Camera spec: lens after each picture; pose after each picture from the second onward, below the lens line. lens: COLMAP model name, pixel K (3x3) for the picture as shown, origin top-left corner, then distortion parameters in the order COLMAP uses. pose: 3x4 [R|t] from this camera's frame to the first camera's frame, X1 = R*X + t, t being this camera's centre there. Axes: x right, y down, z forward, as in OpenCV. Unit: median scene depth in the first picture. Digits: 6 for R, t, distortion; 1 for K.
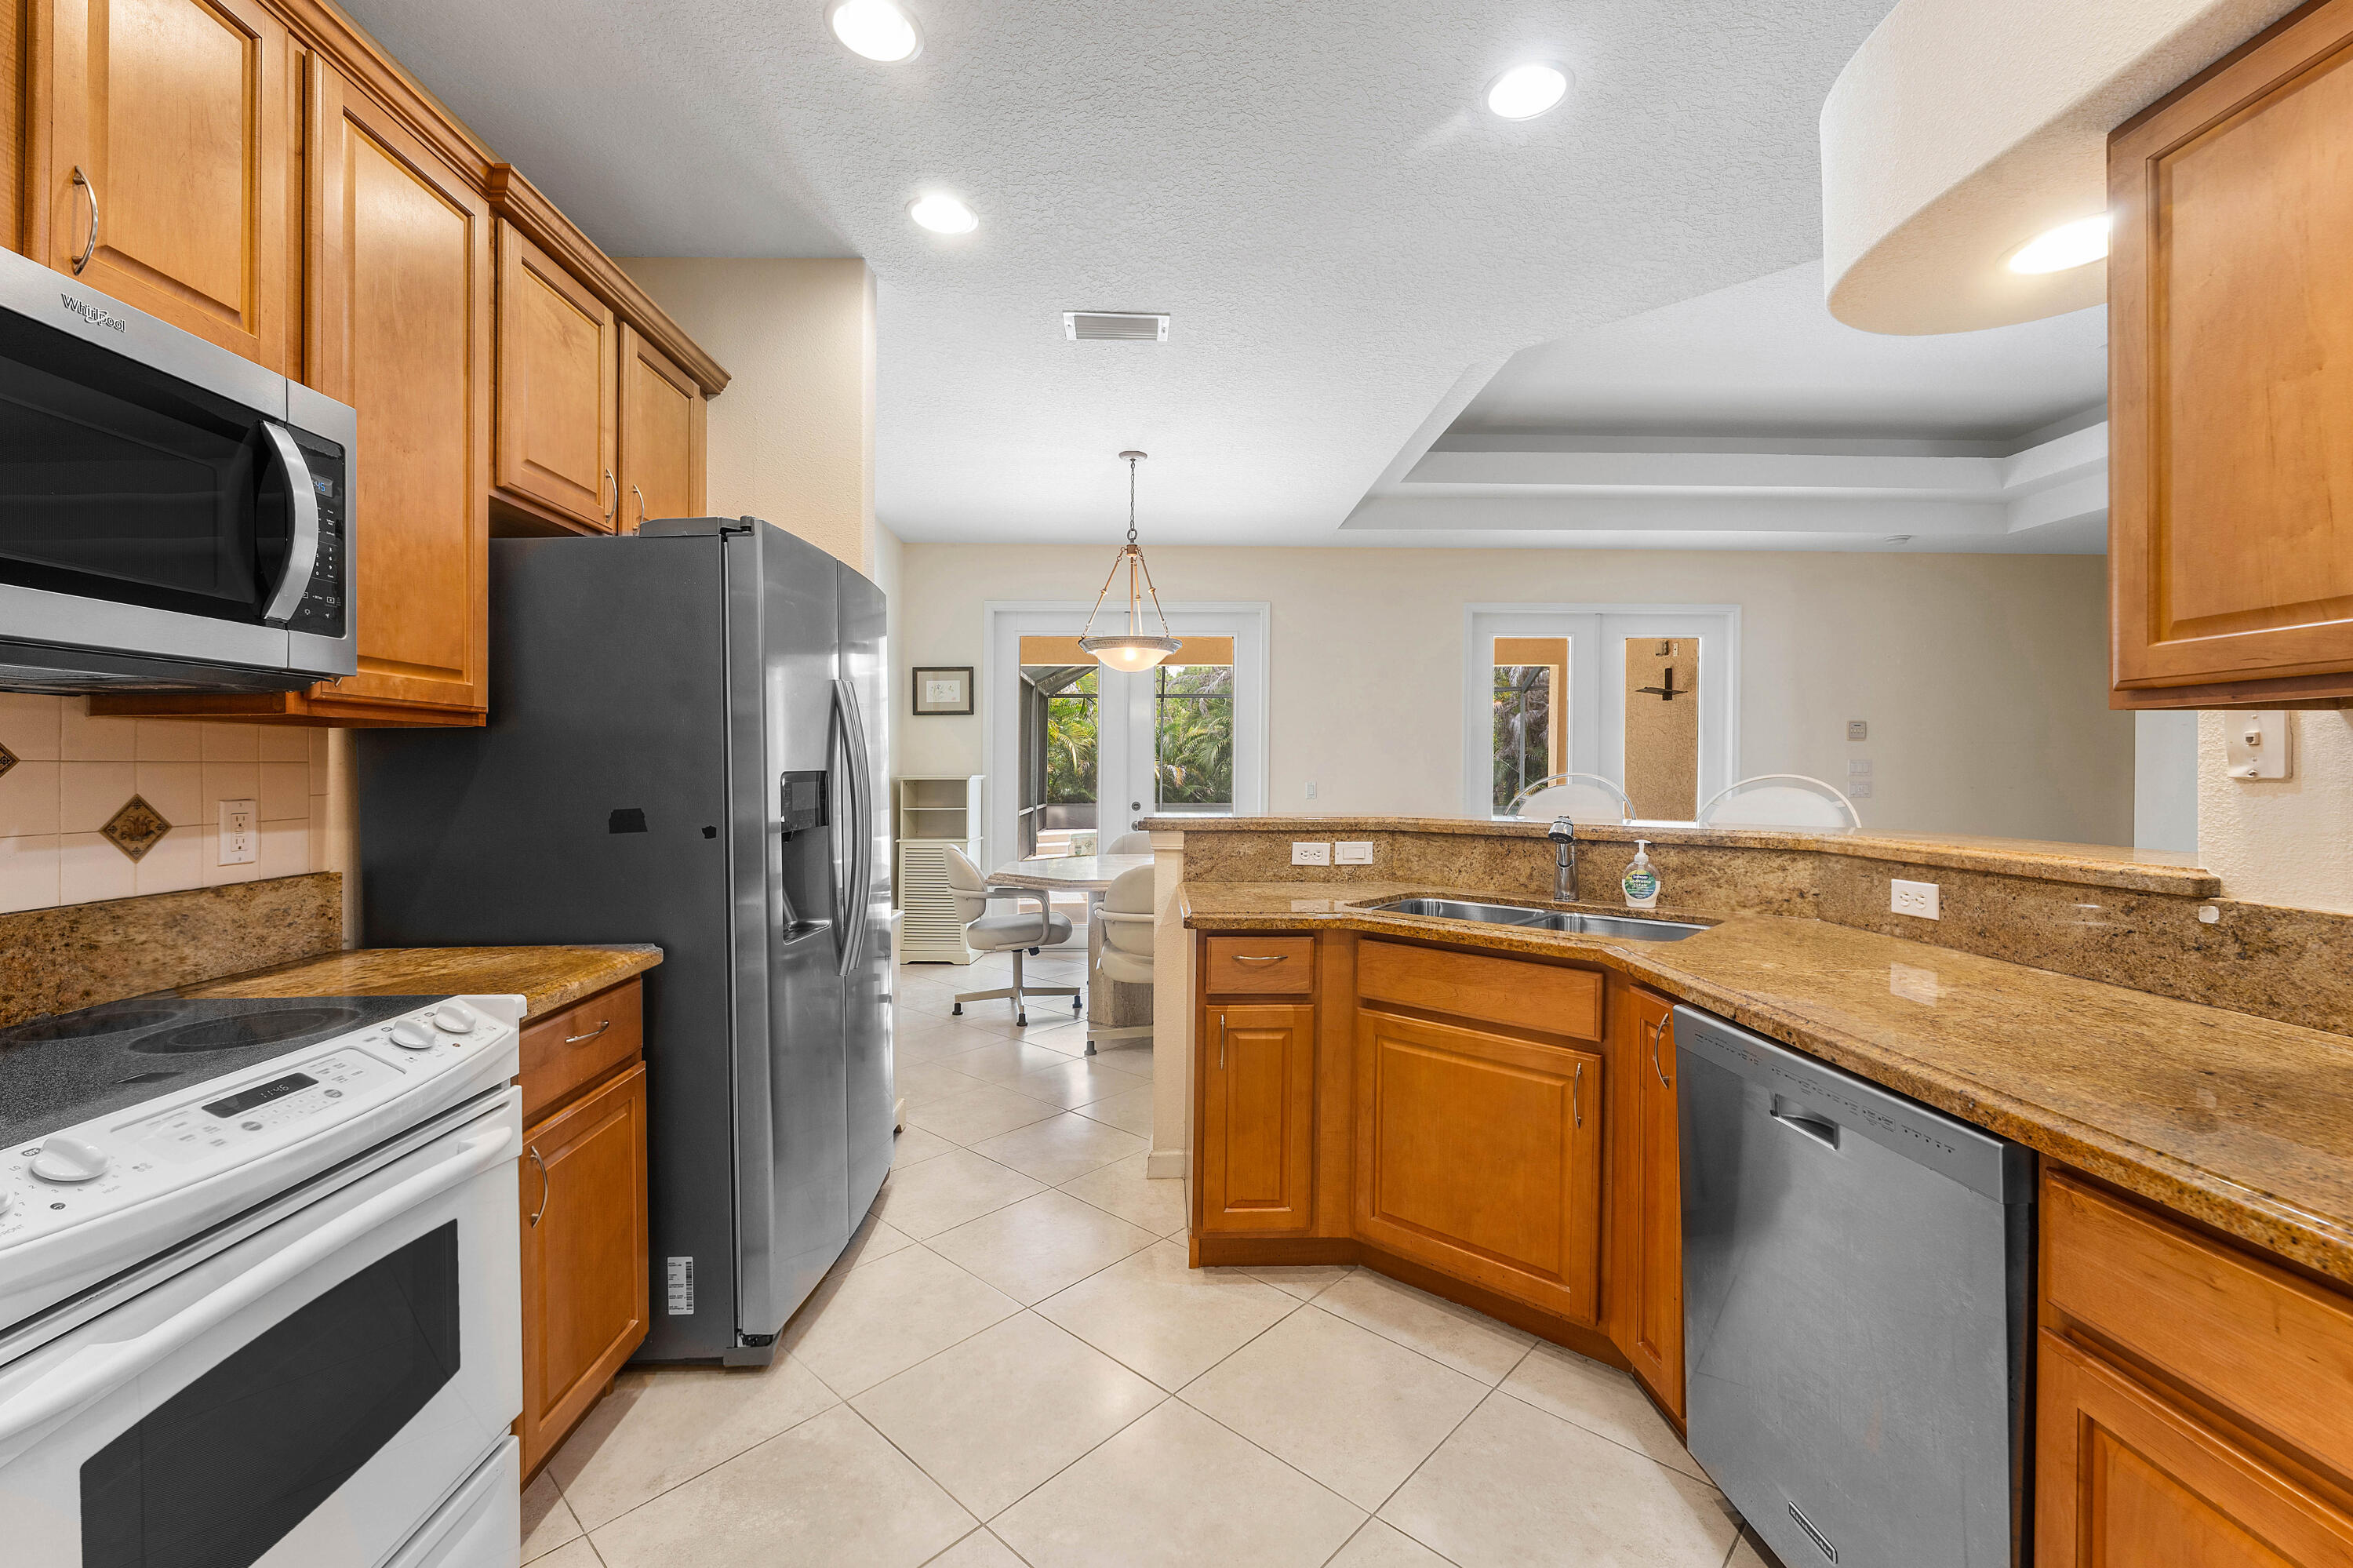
lens RADIAL K [[968.0, 0, 1178.5], [0, 968.0, 779.6], [0, 0, 1]] dist [-0.001425, -0.000523]
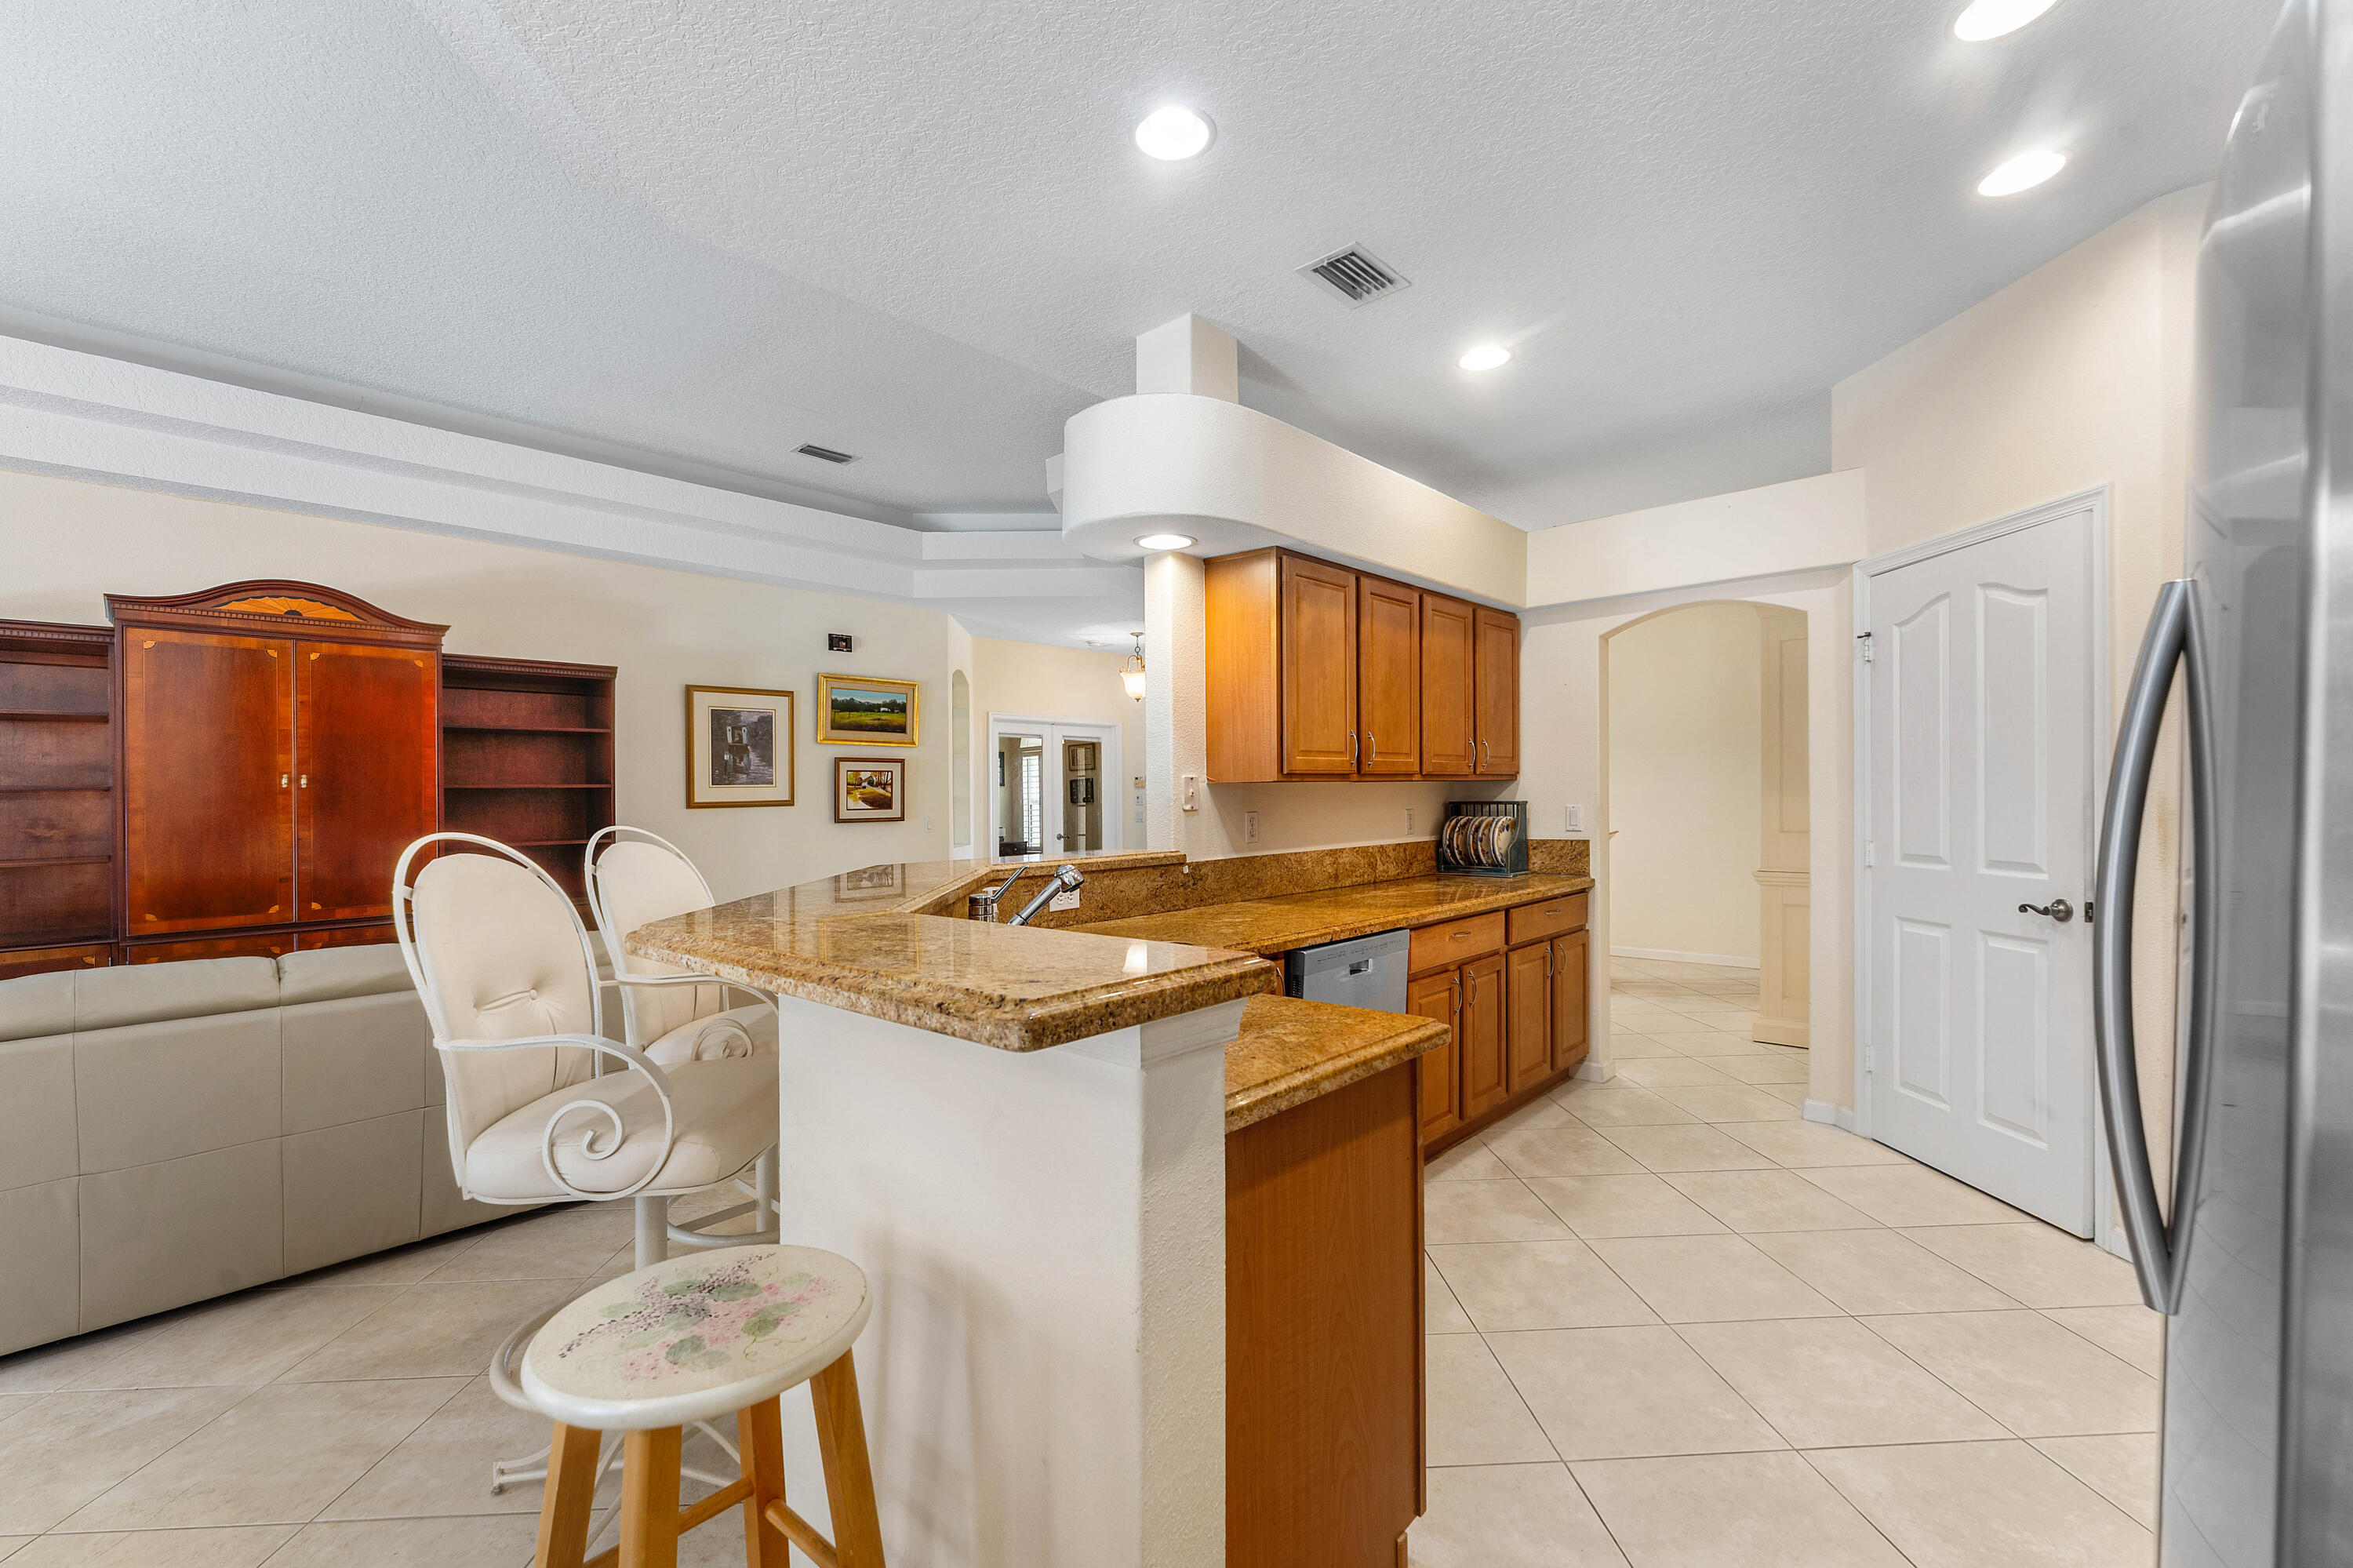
lens RADIAL K [[968.0, 0, 1205.0], [0, 968.0, 809.8], [0, 0, 1]] dist [-0.001425, -0.000523]
pose [[-0.712400, 0.007105, 0.701738, -0.394839], [0.027181, 0.999478, 0.017475, -0.027771], [-0.701247, 0.031523, -0.712221, 1.775375]]
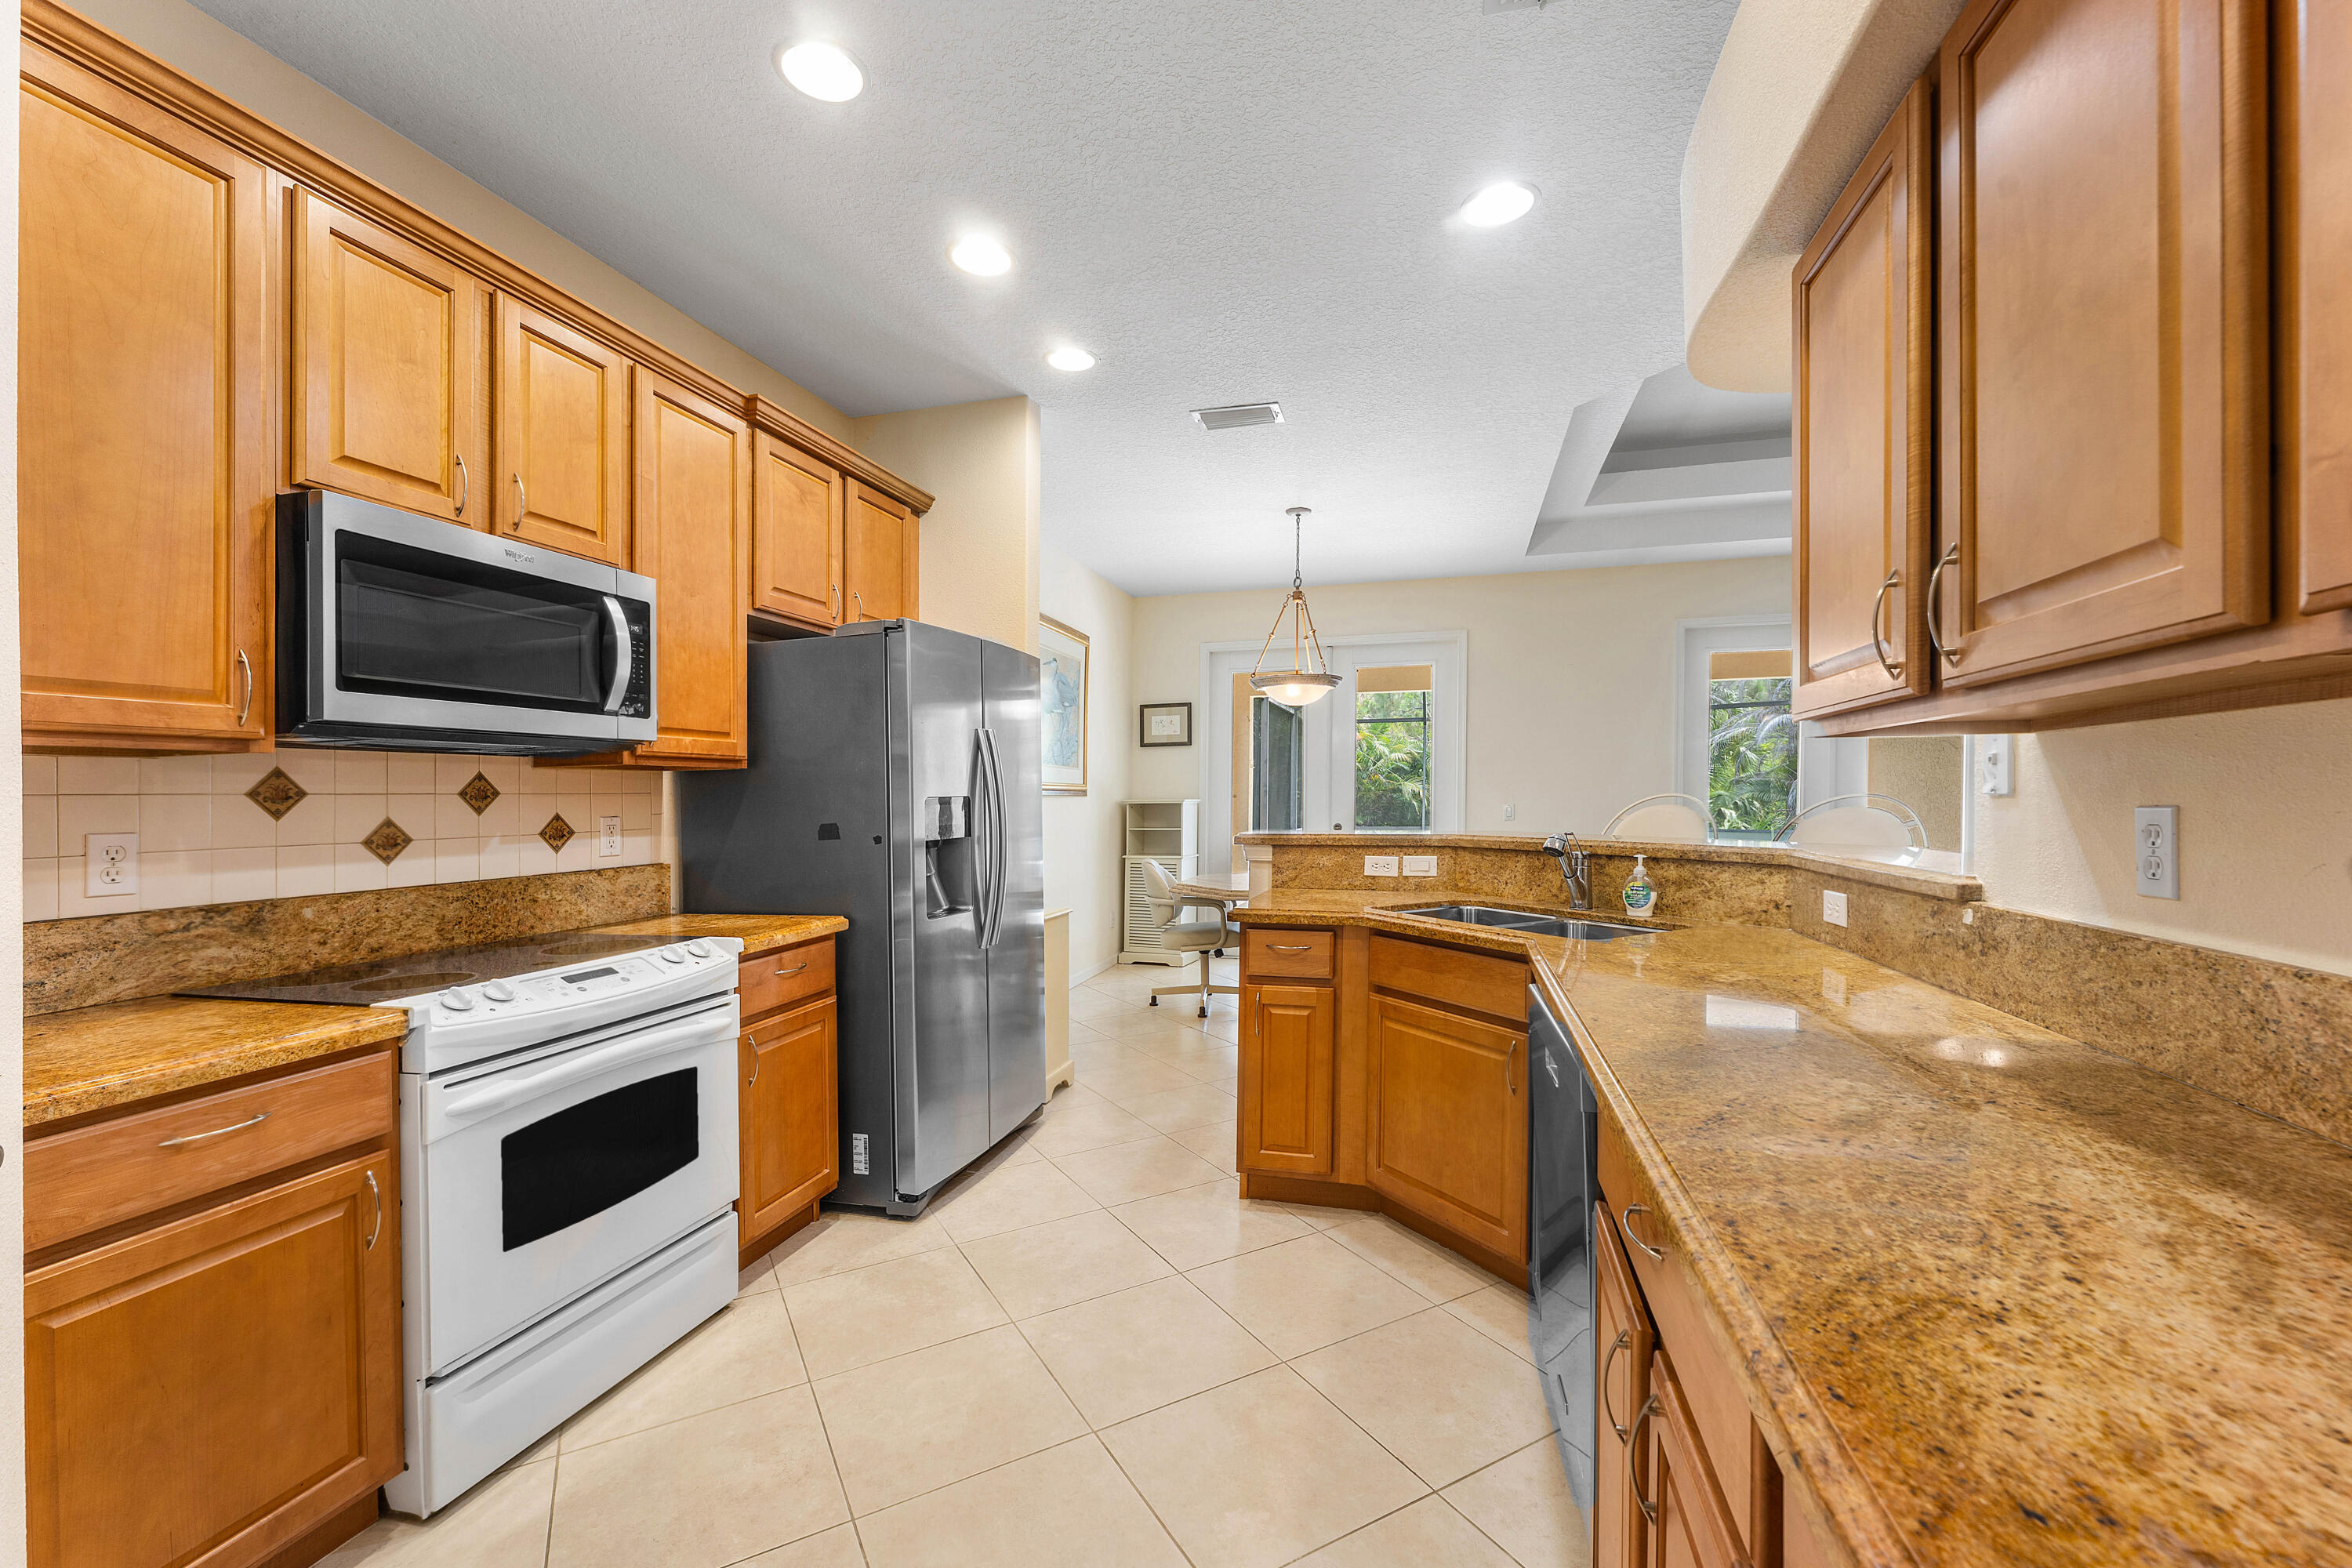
lens RADIAL K [[967.5, 0, 1193.0], [0, 967.5, 801.6], [0, 0, 1]] dist [-0.001425, -0.000523]
pose [[0.956632, -0.005100, -0.291254, 0.374901], [0.004476, 0.999986, -0.002809, 0.003912], [0.291264, 0.001384, 0.956642, -0.231688]]
